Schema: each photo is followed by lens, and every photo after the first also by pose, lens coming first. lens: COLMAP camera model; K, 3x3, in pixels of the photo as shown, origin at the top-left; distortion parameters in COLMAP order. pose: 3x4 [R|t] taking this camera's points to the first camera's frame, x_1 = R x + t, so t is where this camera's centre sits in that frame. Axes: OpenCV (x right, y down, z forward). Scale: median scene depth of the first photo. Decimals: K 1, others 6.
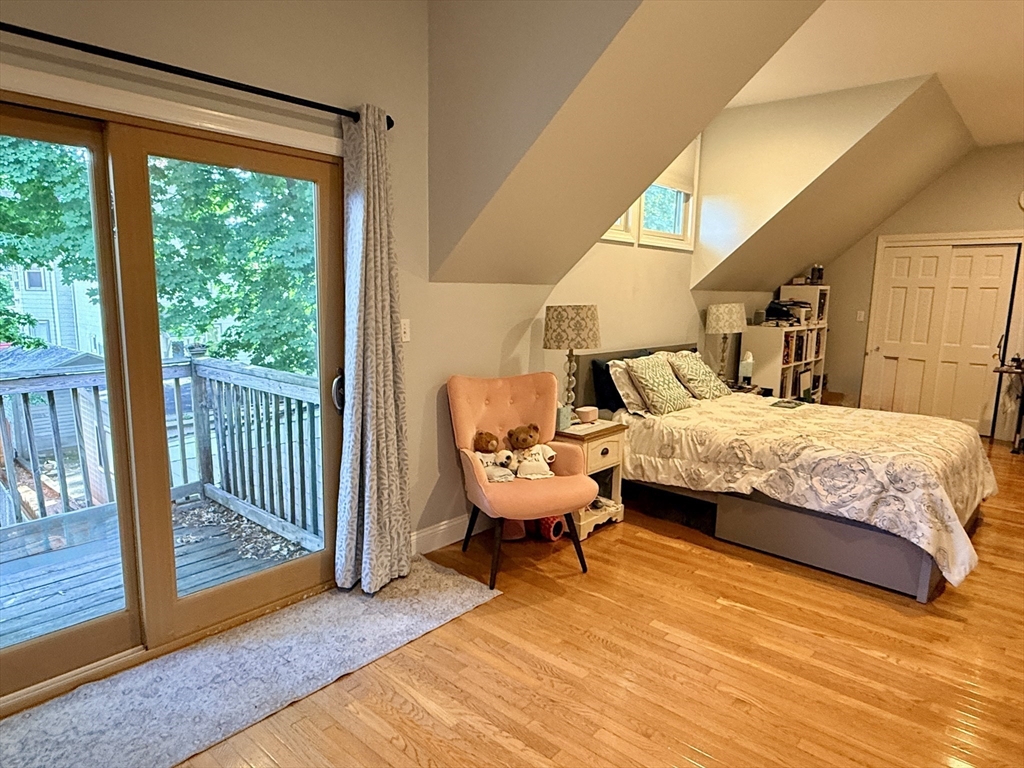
lens RADIAL K [[626.3, 0, 509.0], [0, 626.3, 389.2], [0, 0, 1]] dist [0.000265, -0.000910]
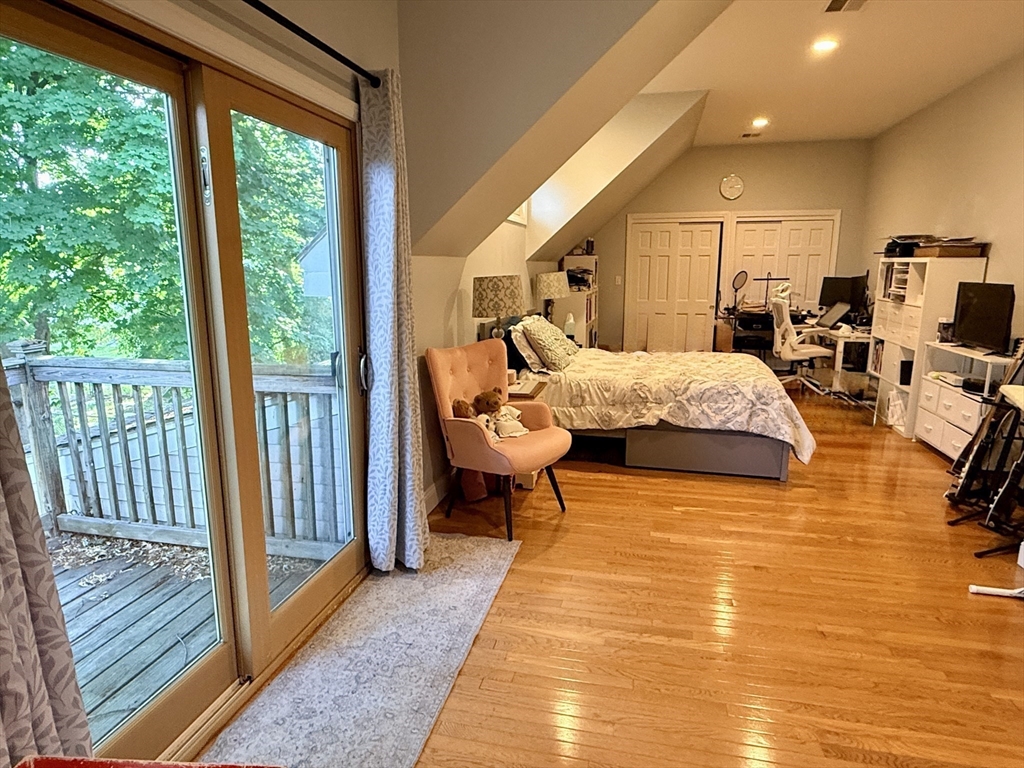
lens RADIAL K [[626.3, 0, 503.7], [0, 626.3, 387.3], [0, 0, 1]] dist [0.000265, -0.000910]
pose [[0.881475, -0.109450, 0.459371, -0.441791], [0.091960, 0.993932, 0.060356, -0.008394], [-0.463189, -0.010959, 0.886192, 0.045268]]
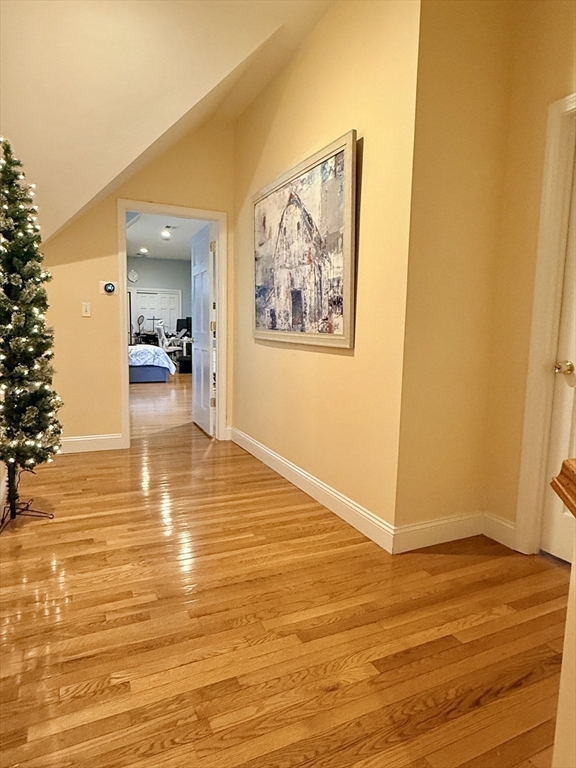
lens RADIAL K [[469.7, 0, 289.6], [0, 469.7, 385.8], [0, 0, 1]] dist [0.000265, -0.000910]
pose [[0.386541, -0.124435, 0.913839, -1.557086], [0.135189, 0.987798, 0.077323, 0.204020], [-0.912310, 0.093652, 0.398646, -0.799443]]
